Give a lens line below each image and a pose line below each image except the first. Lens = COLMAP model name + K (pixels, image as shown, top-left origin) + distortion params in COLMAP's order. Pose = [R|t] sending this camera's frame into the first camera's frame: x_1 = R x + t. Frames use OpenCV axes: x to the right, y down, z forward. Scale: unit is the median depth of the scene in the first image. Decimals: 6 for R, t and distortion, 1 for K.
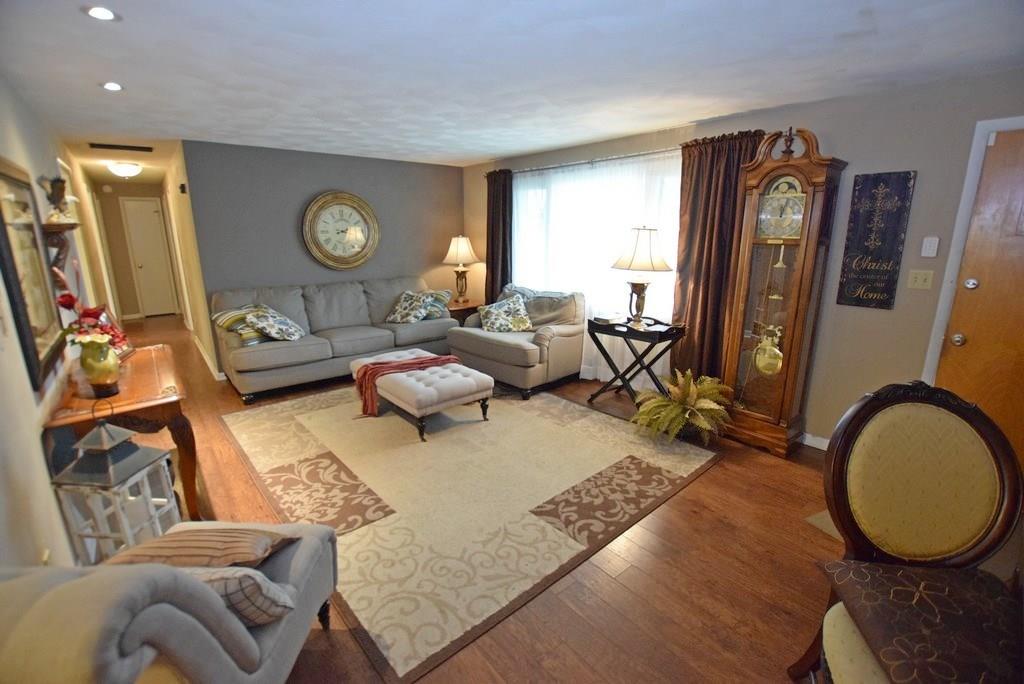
lens RADIAL K [[451.3, 0, 513.4], [0, 451.3, 342.9], [0, 0, 1]] dist [-0.026222, 0.001612]
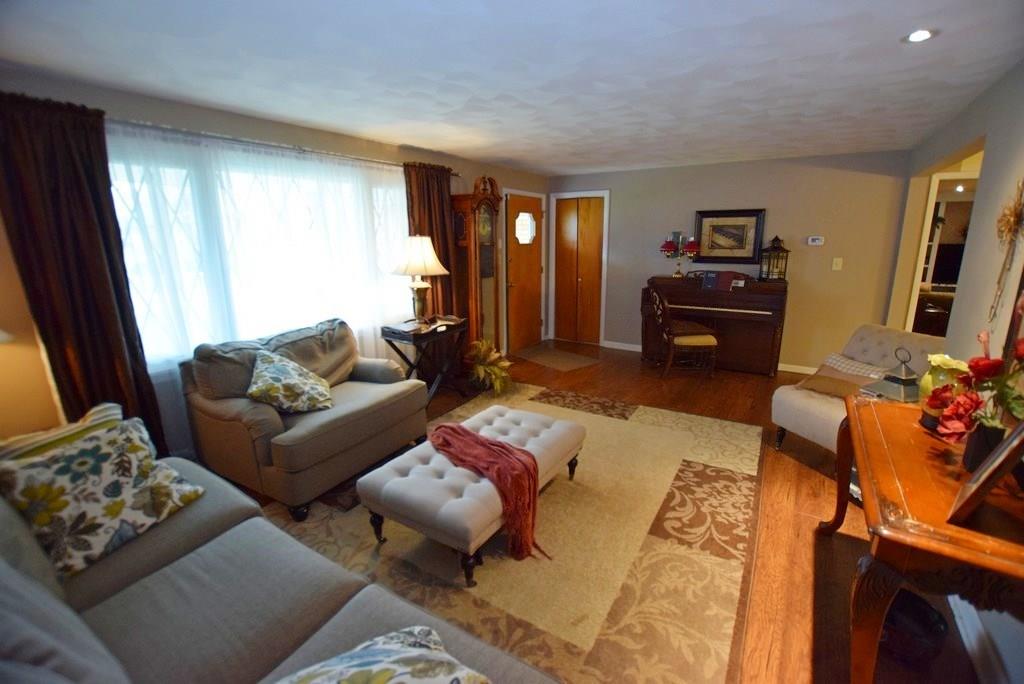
lens RADIAL K [[451.3, 0, 517.0], [0, 451.3, 344.7], [0, 0, 1]] dist [-0.026222, 0.001612]
pose [[-0.294489, -0.221447, 0.929644, -1.080213], [0.238924, 0.924829, 0.295986, -0.358813], [-0.925306, 0.309279, -0.219442, 1.416771]]
